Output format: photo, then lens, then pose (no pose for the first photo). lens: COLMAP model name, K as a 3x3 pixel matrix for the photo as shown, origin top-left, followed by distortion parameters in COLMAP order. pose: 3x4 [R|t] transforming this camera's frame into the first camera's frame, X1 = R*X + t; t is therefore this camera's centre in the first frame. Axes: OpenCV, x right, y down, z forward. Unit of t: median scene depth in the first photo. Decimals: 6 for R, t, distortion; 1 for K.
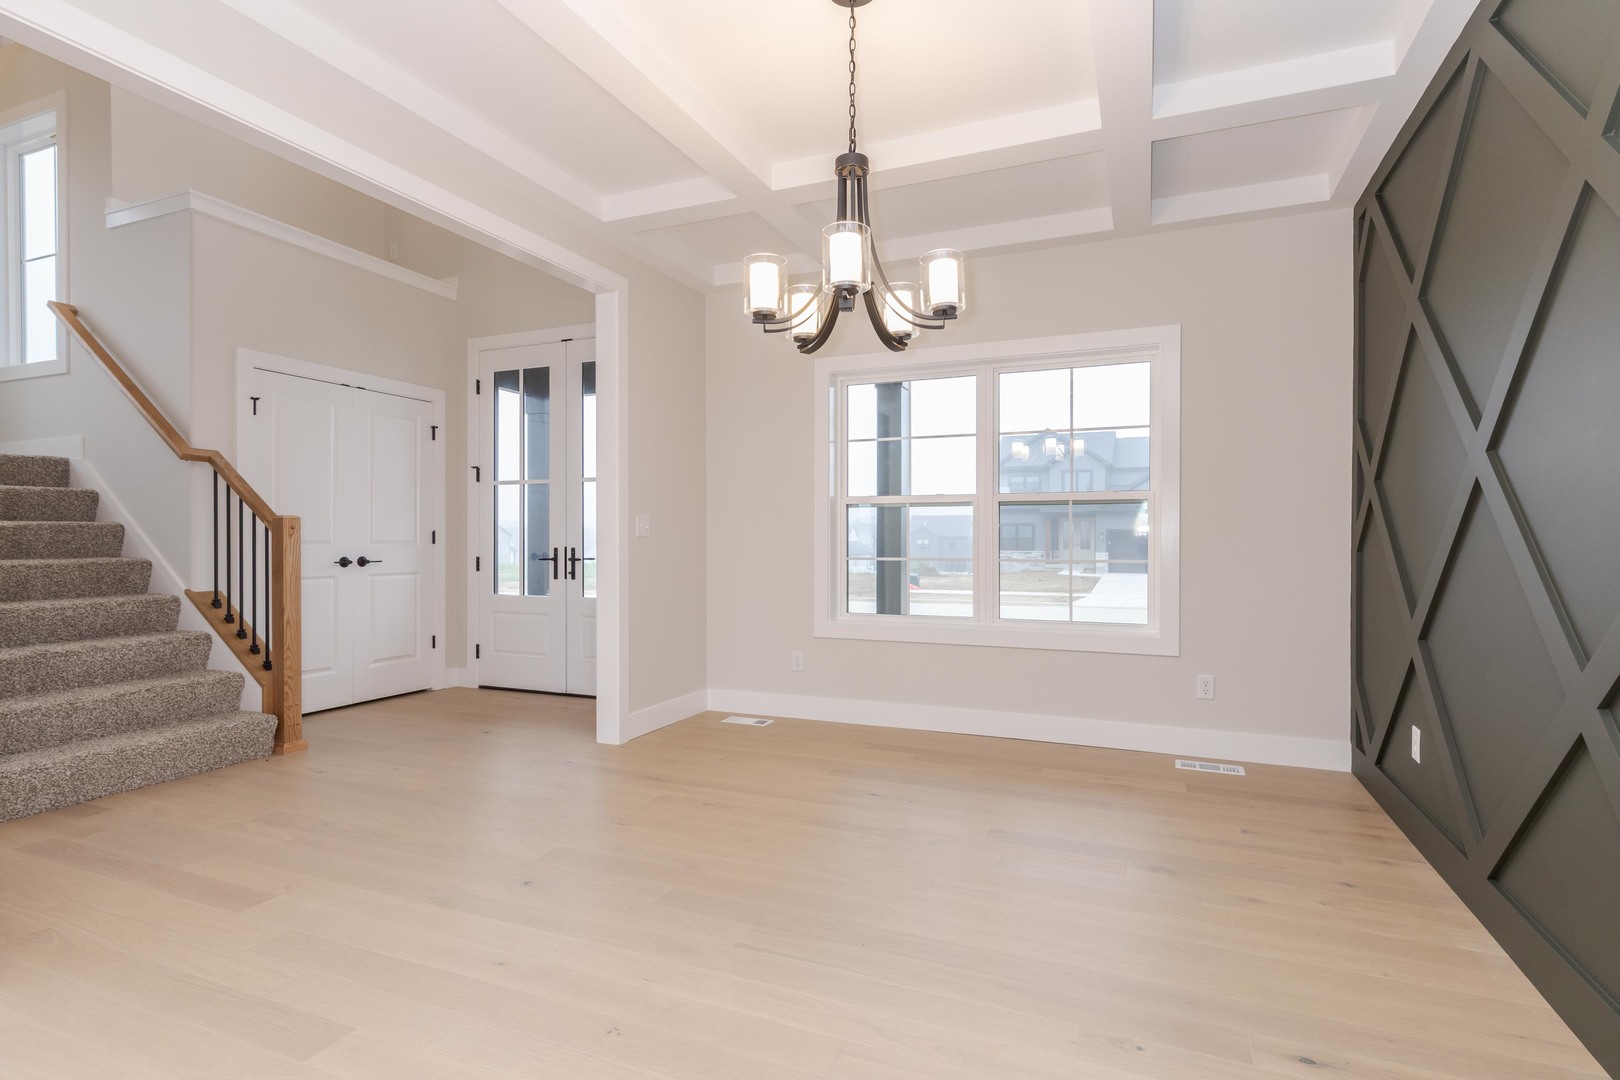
lens RADIAL K [[819.1, 0, 803.5], [0, 819.1, 538.8], [0, 0, 1]] dist [0.000146, 0.000147]
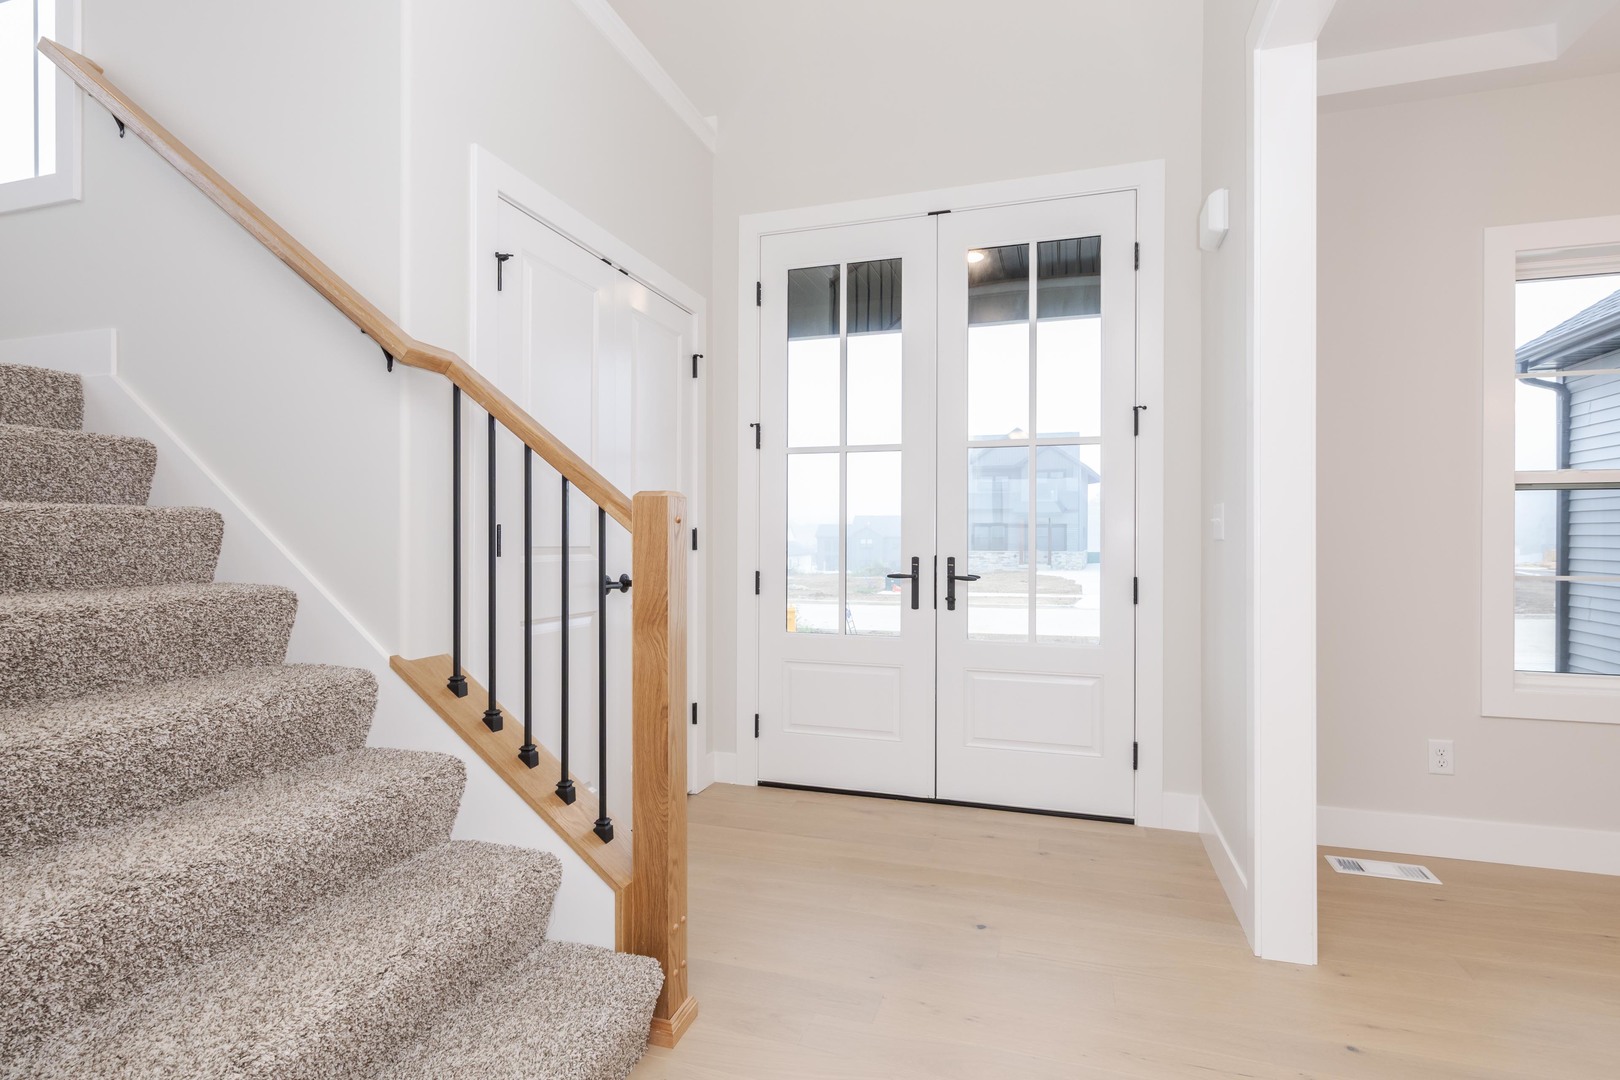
lens RADIAL K [[819.1, 0, 819.0], [0, 819.1, 538.5], [0, 0, 1]] dist [0.000146, 0.000147]
pose [[0.995664, 0.001988, 0.093006, -0.553469], [-0.001962, 0.999998, -0.000370, -0.003196], [-0.093006, 0.000186, 0.995666, 0.521760]]
